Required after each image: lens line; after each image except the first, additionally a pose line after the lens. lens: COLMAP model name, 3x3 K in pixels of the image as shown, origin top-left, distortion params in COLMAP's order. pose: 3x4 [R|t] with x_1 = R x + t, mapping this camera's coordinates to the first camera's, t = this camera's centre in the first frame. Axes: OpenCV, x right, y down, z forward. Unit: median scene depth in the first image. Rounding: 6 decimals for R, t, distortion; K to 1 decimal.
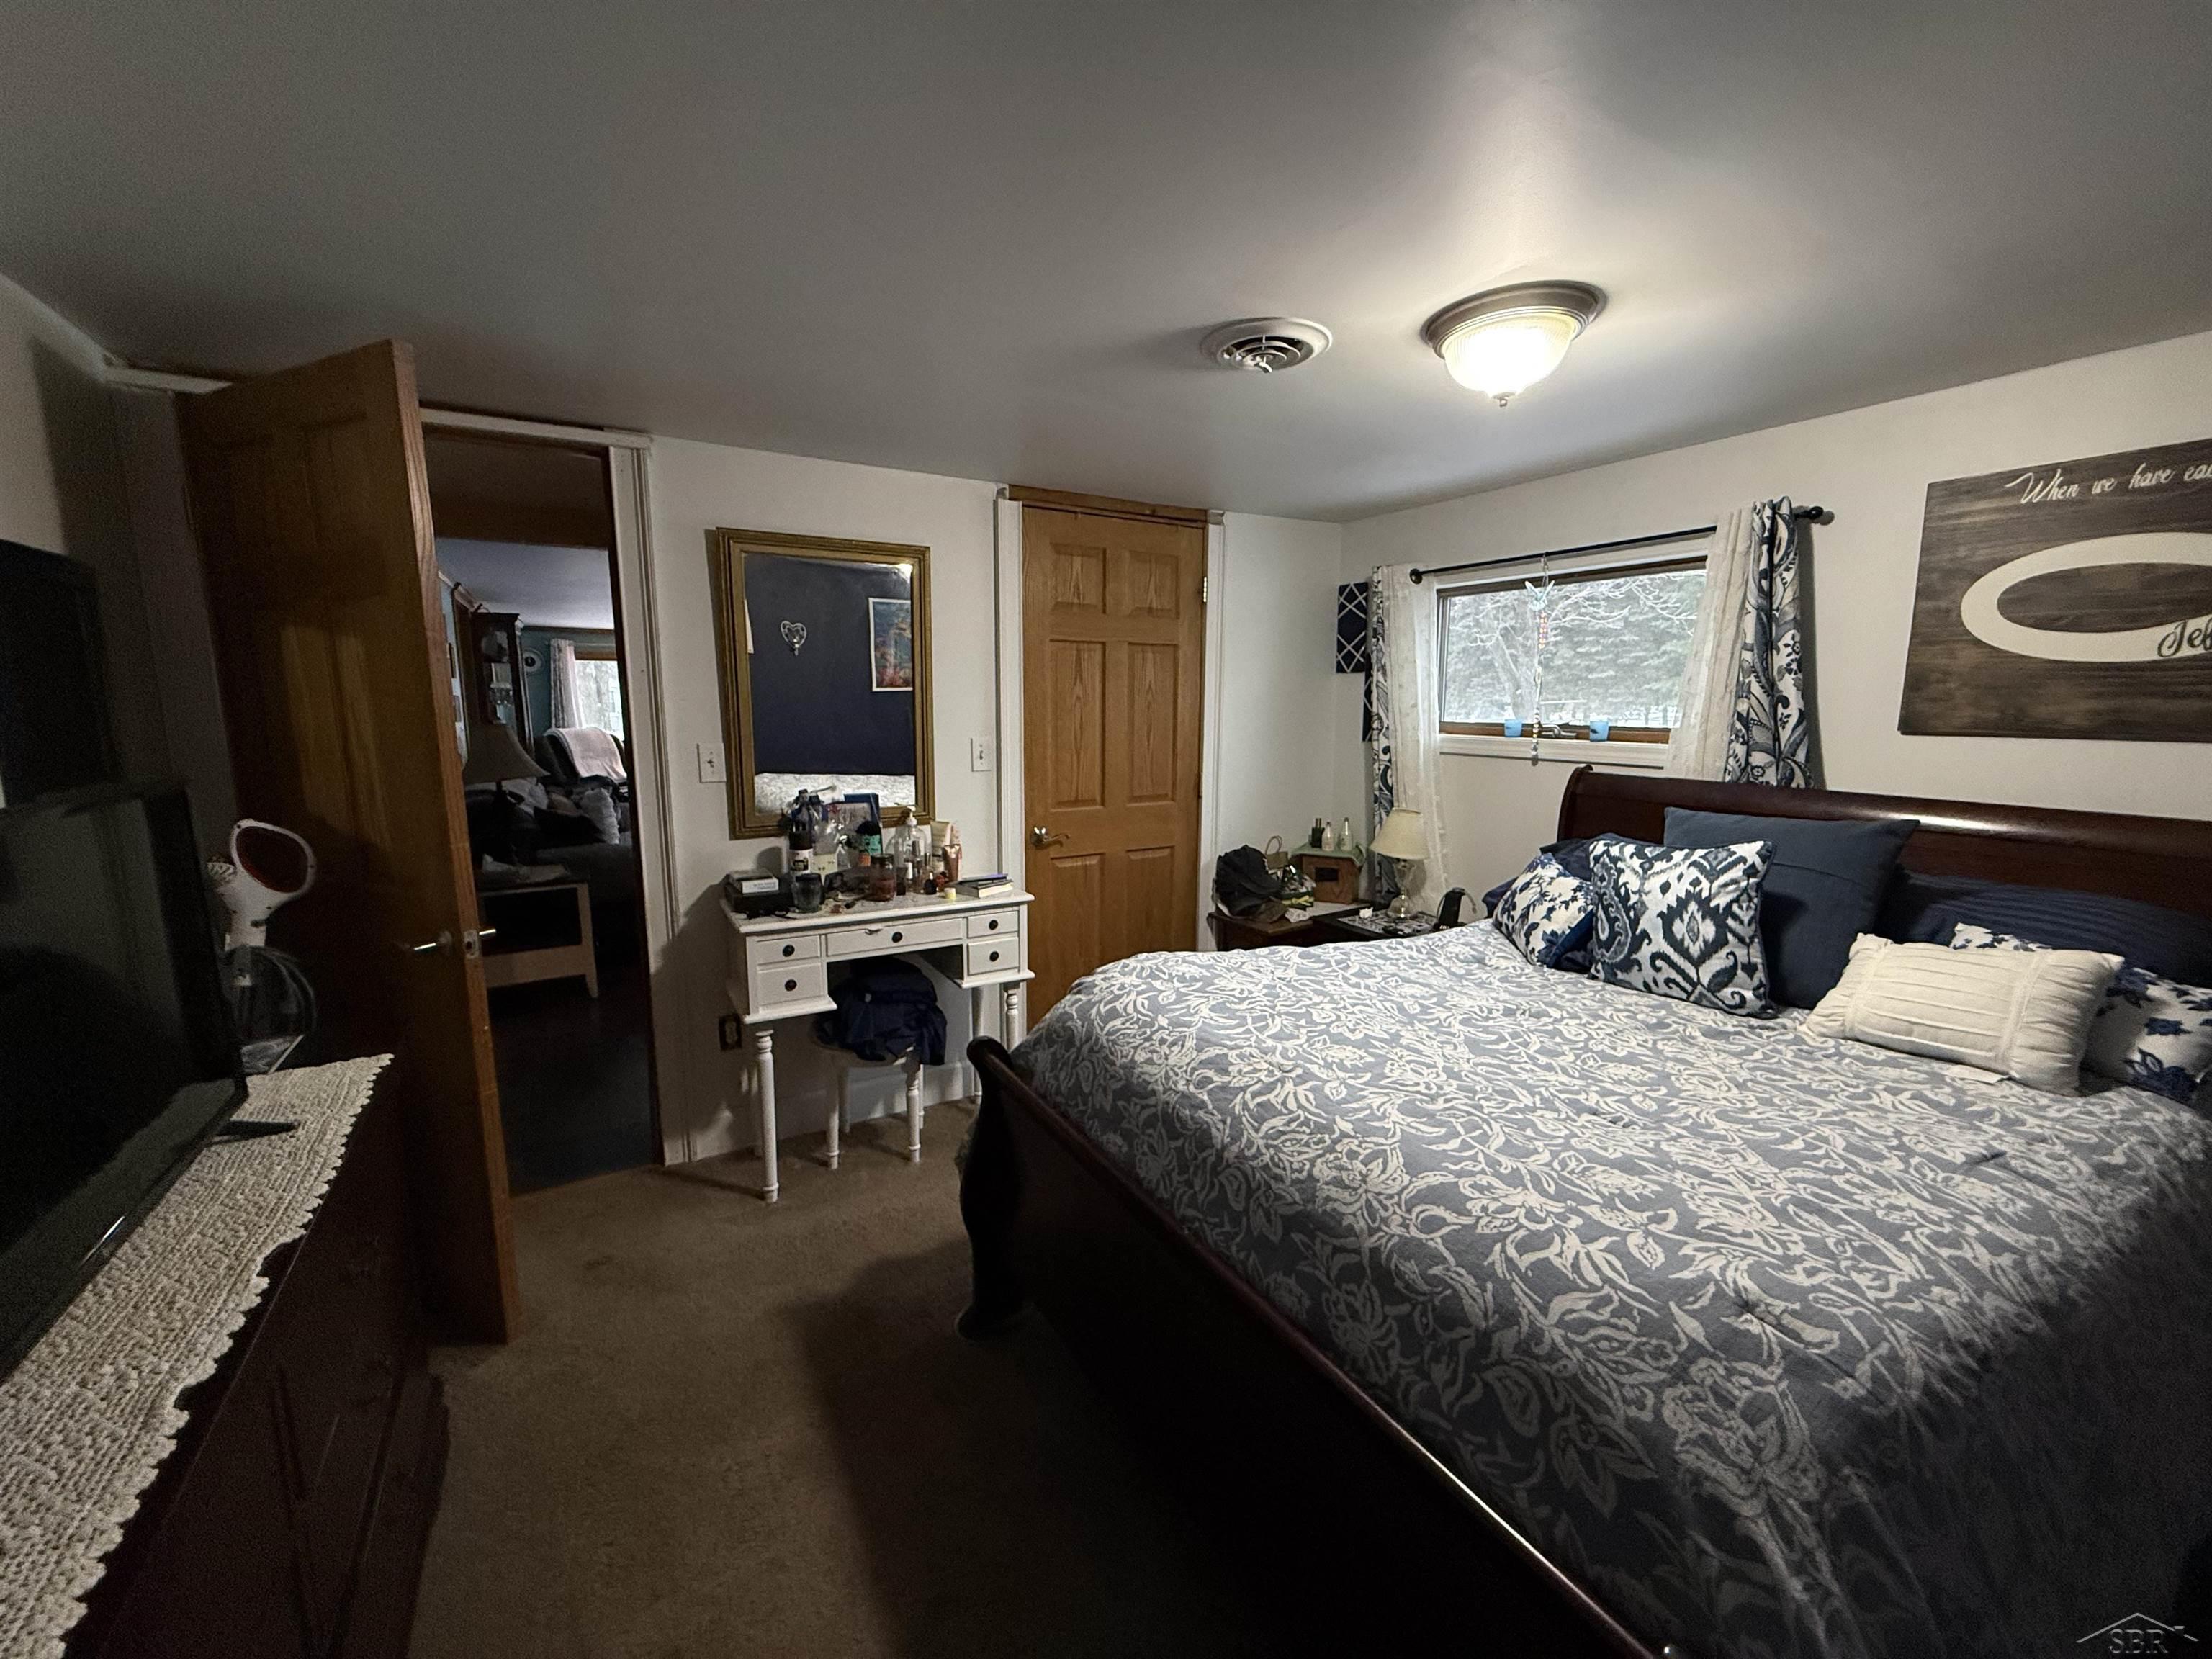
lens RADIAL K [[880.7, 0, 1097.0], [0, 880.7, 821.9], [0, 0, 1]] dist [-0.002582, 0.000058]
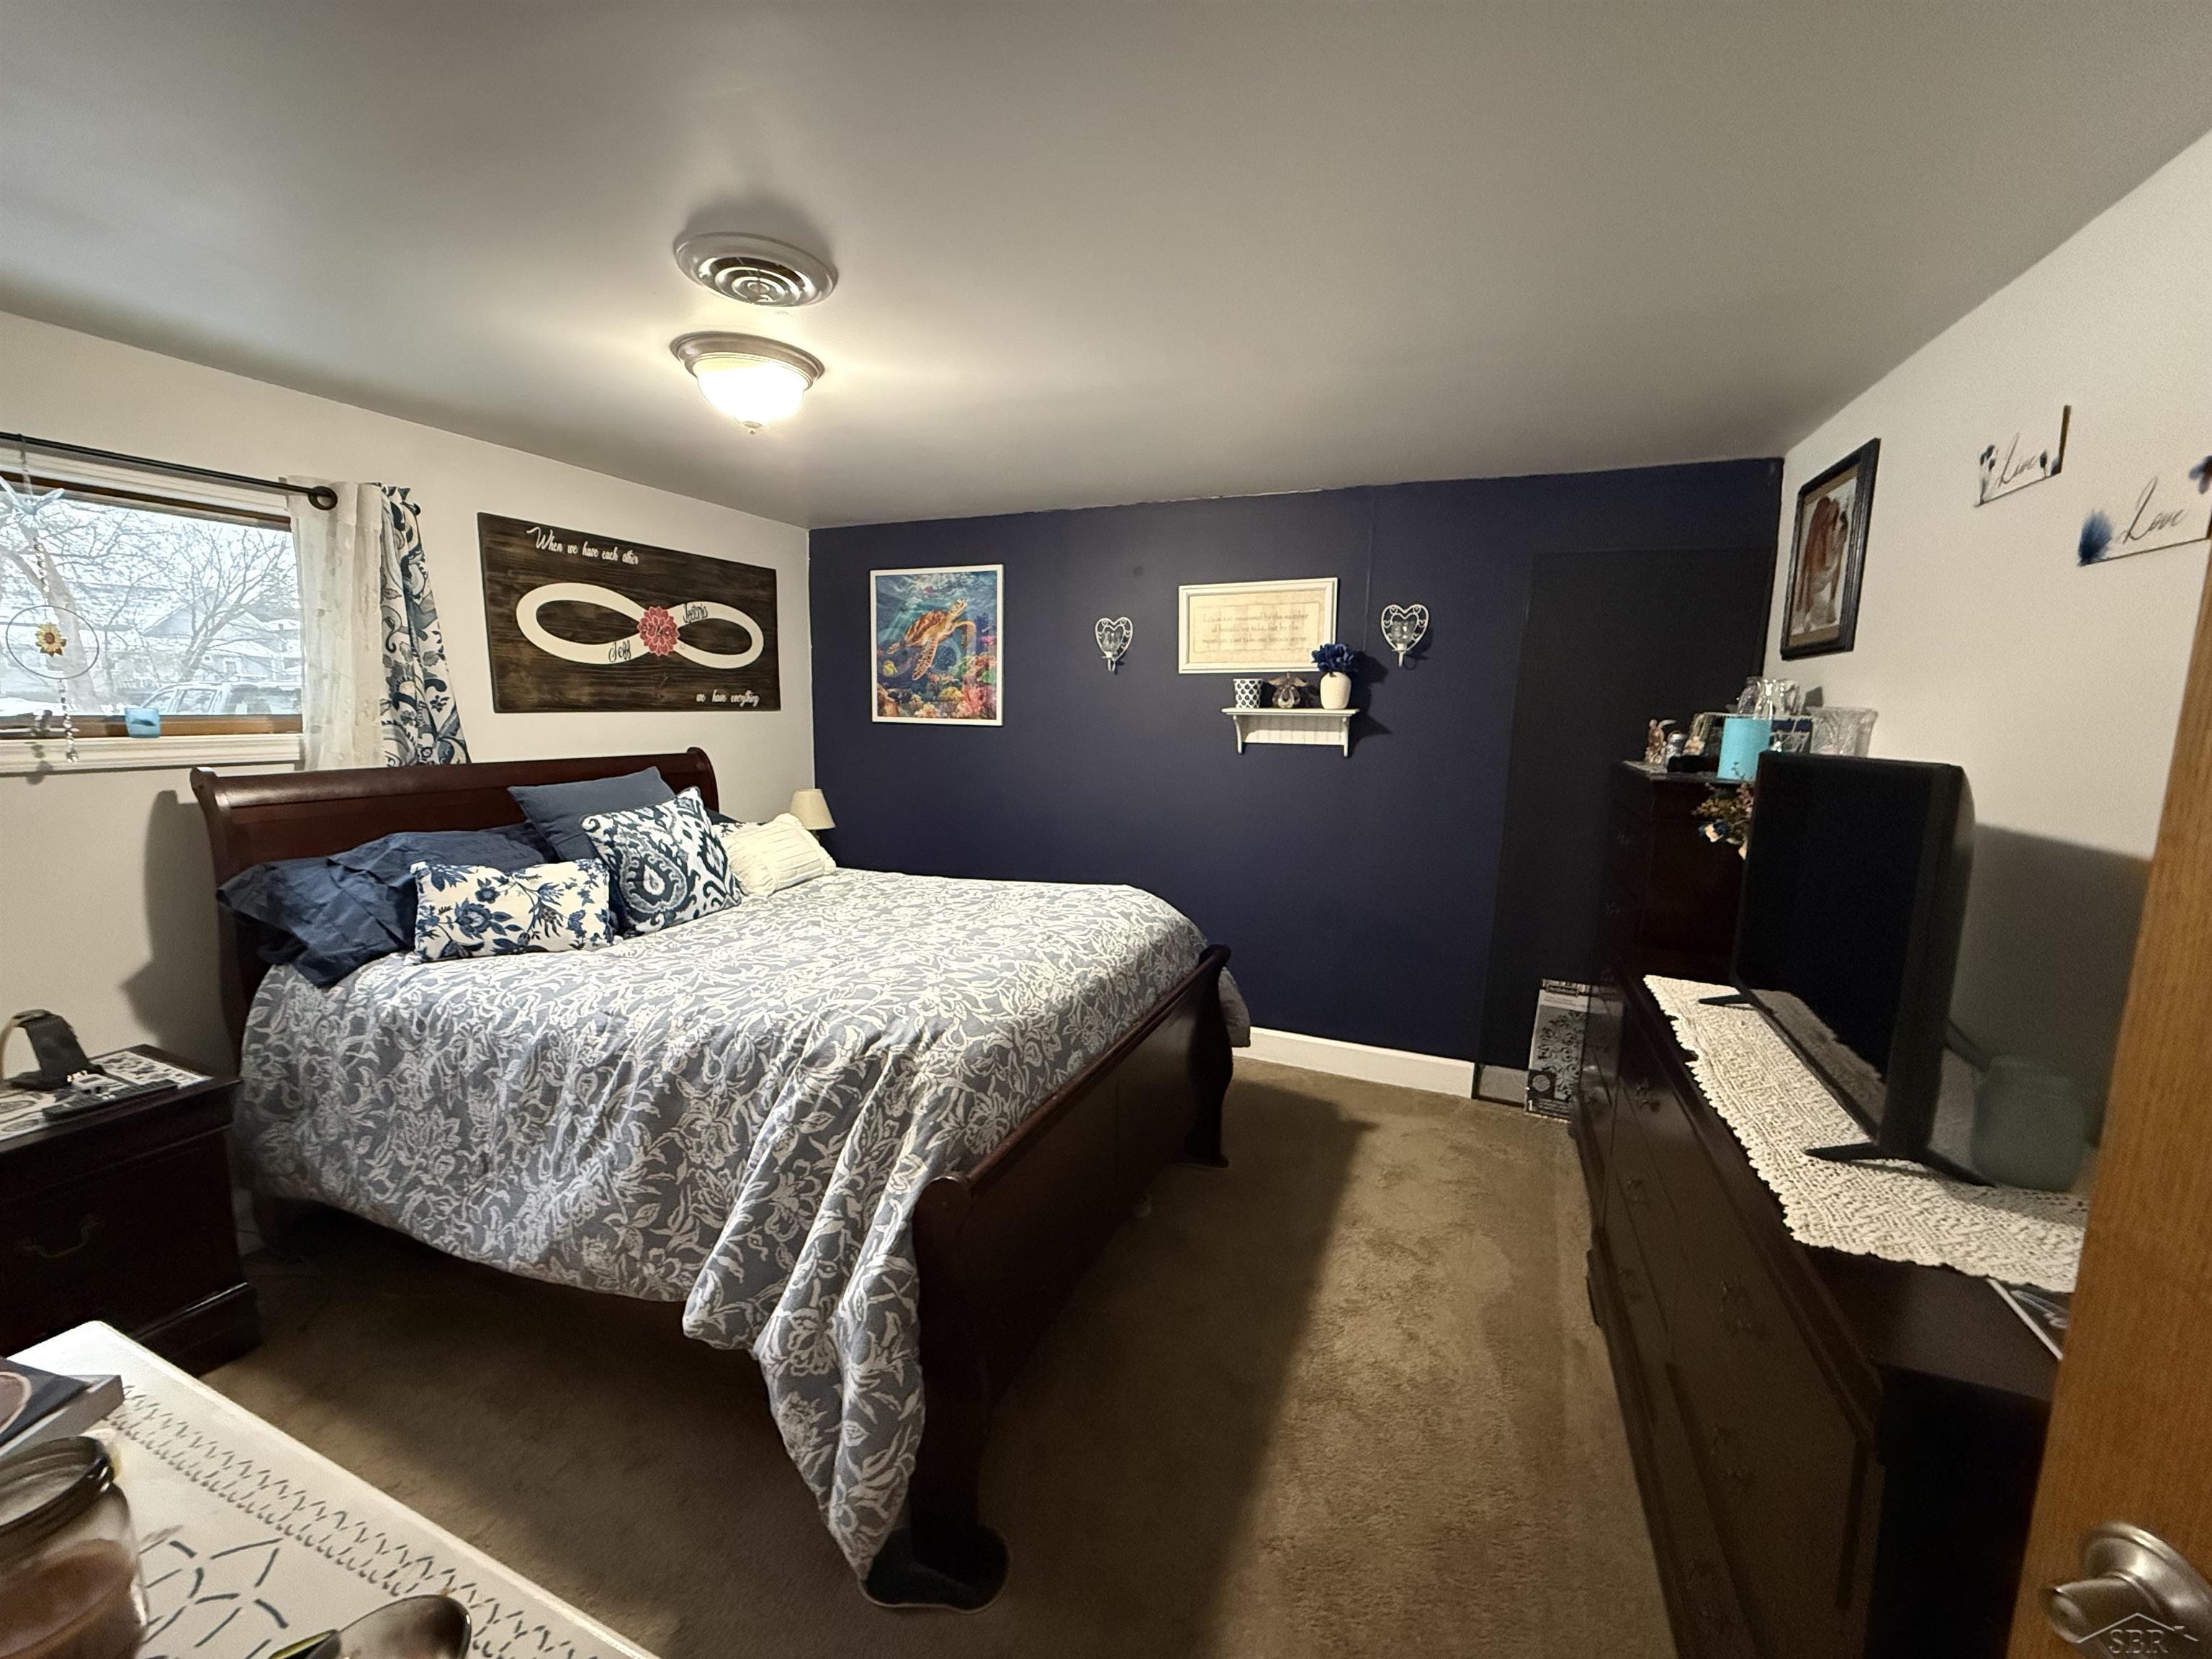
lens RADIAL K [[880.7, 0, 1095.9], [0, 880.7, 832.8], [0, 0, 1]] dist [-0.002582, 0.000058]
pose [[-0.600158, -0.125115, 0.790036, -0.685773], [0.100818, 0.967982, 0.229883, -0.154121], [-0.793503, 0.217616, -0.568328, 1.211770]]
